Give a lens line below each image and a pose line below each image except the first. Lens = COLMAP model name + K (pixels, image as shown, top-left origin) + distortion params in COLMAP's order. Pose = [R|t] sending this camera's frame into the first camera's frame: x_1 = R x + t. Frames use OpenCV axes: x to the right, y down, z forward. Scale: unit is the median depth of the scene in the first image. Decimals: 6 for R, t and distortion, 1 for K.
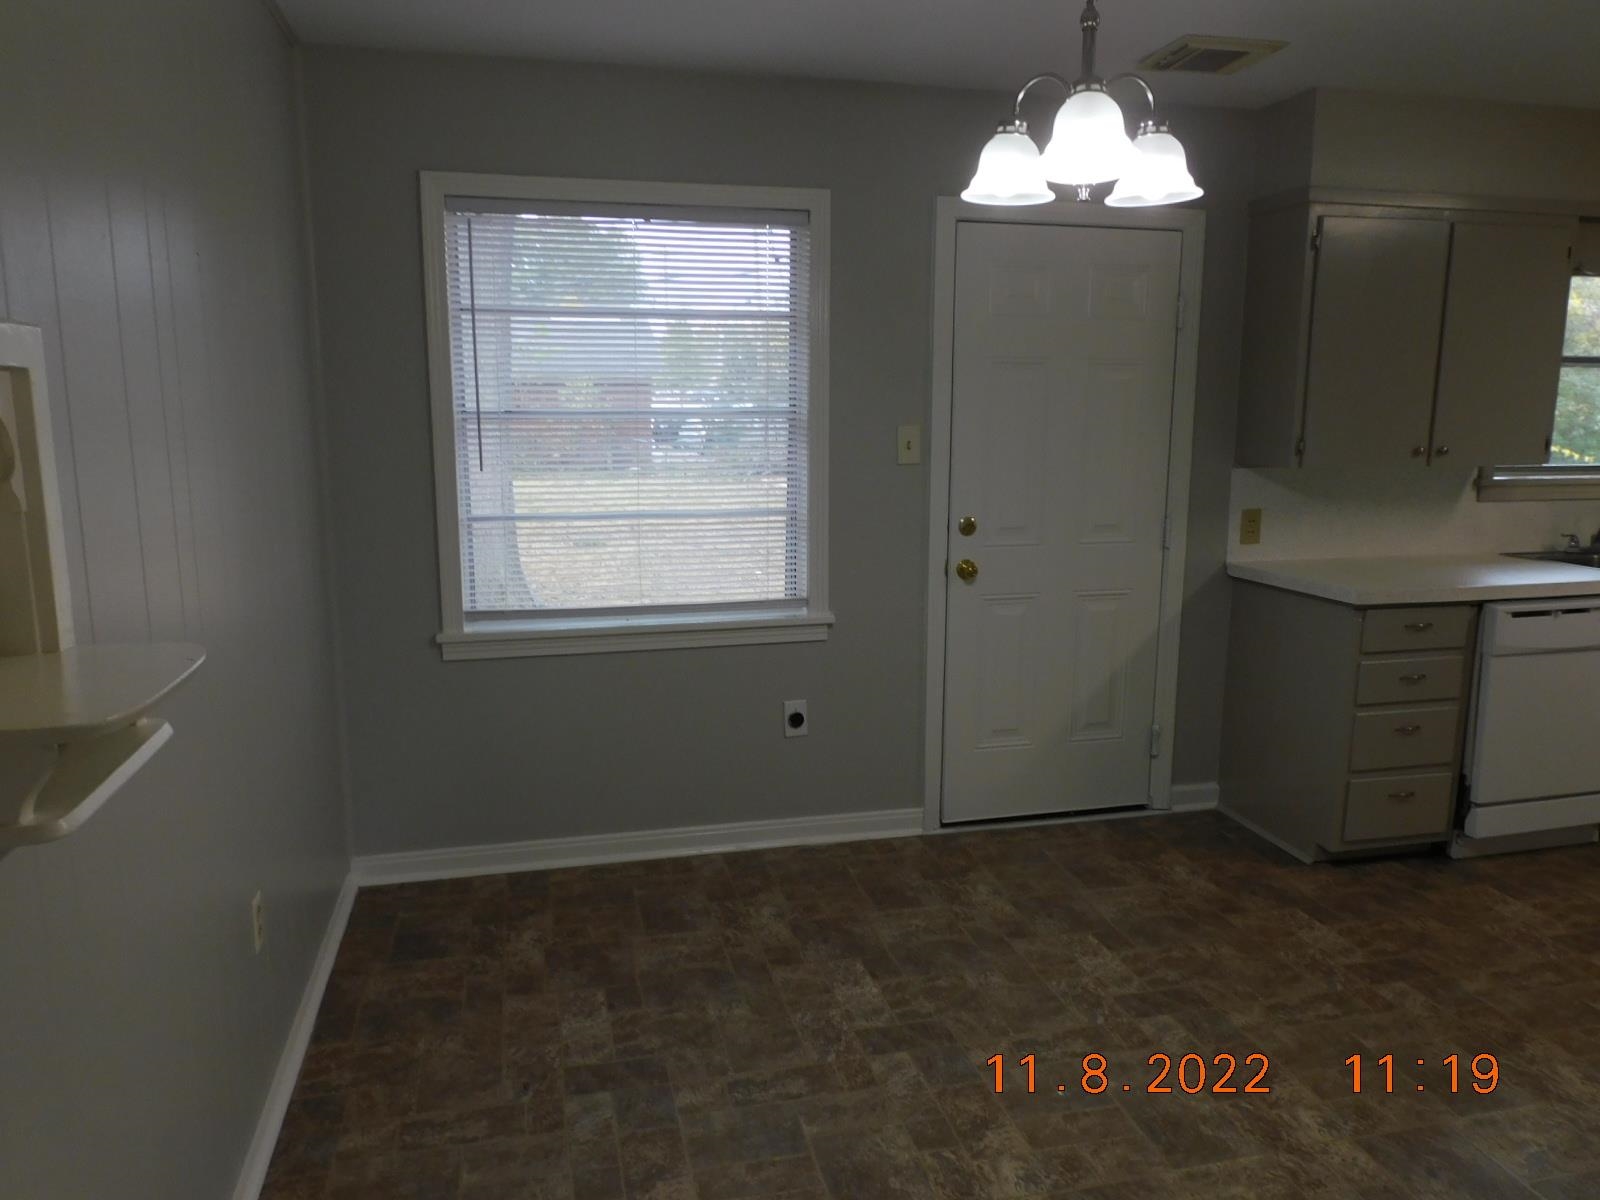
lens RADIAL K [[1127.6, 0, 801.1], [0, 1127.6, 600.1], [0, 0, 1]] dist [-0.020325, 0.005840]
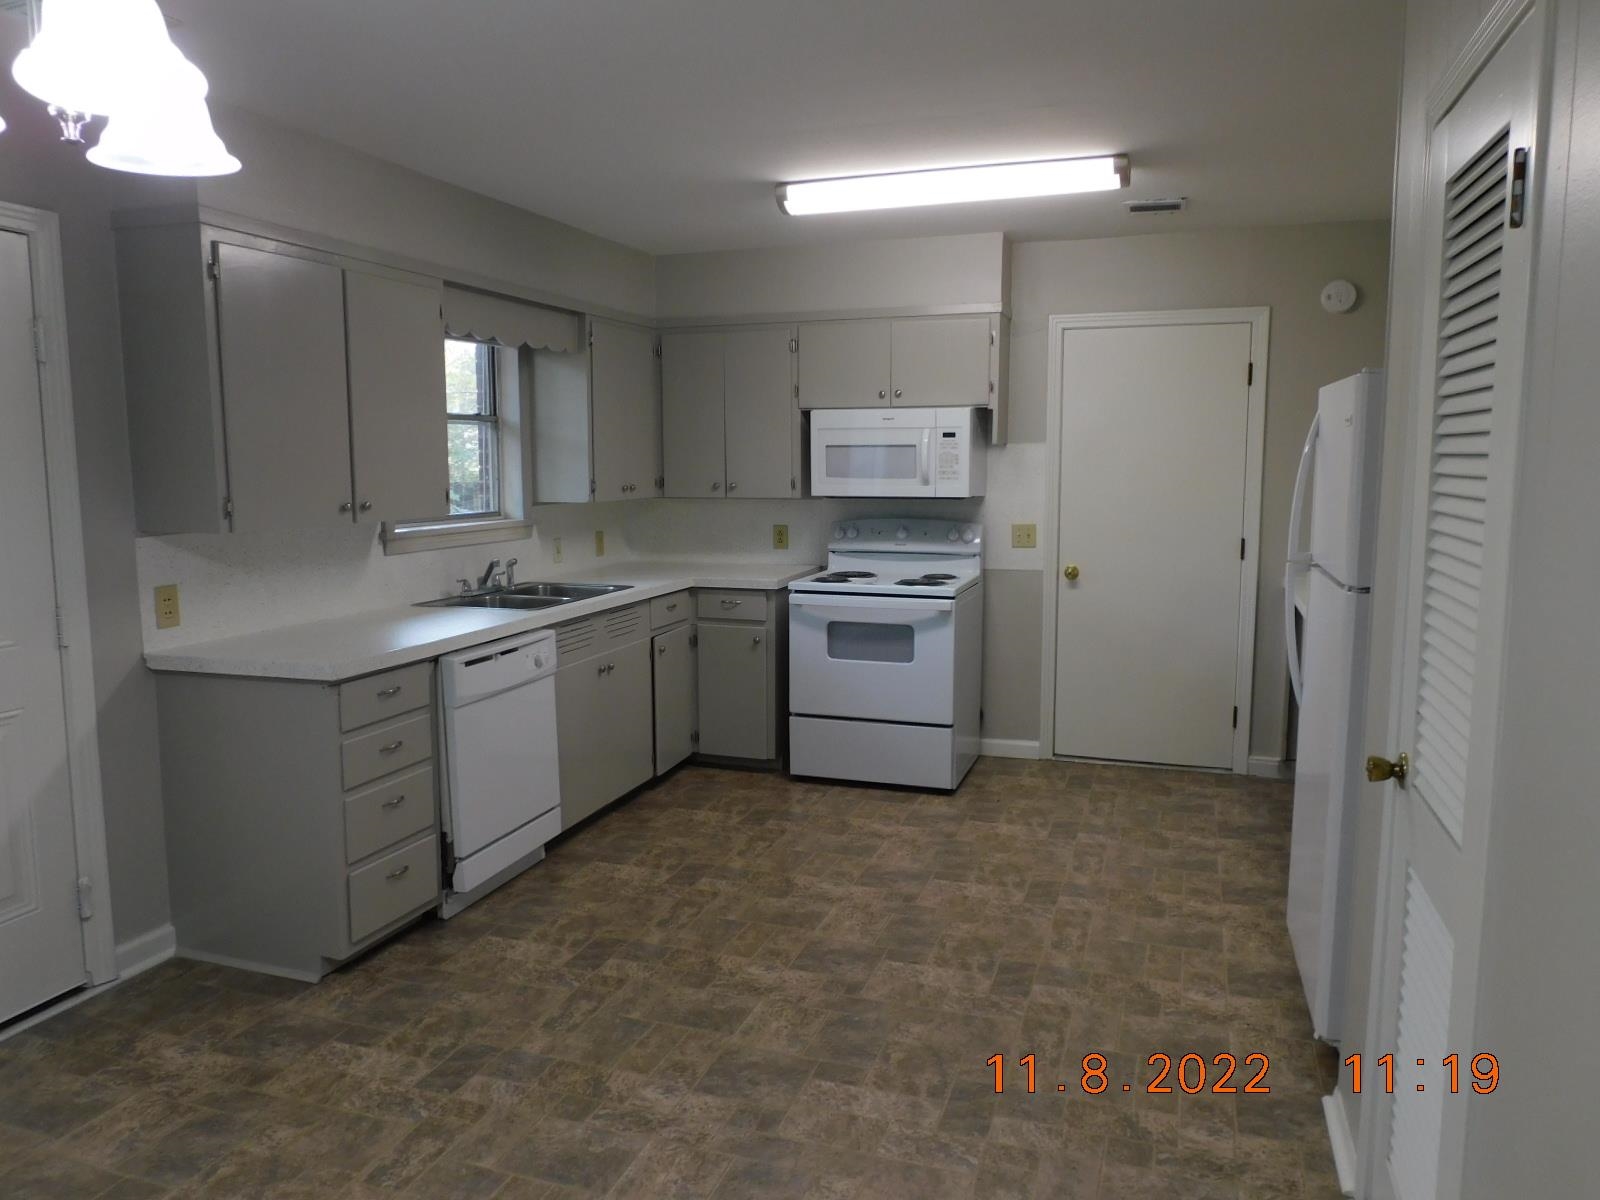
lens RADIAL K [[1127.6, 0, 798.0], [0, 1127.6, 598.3], [0, 0, 1]] dist [-0.020325, 0.005840]
pose [[0.532289, -0.104470, 0.840092, -0.049050], [0.147805, 0.988583, 0.029285, -0.030031], [-0.833560, 0.108582, 0.541653, 0.187094]]
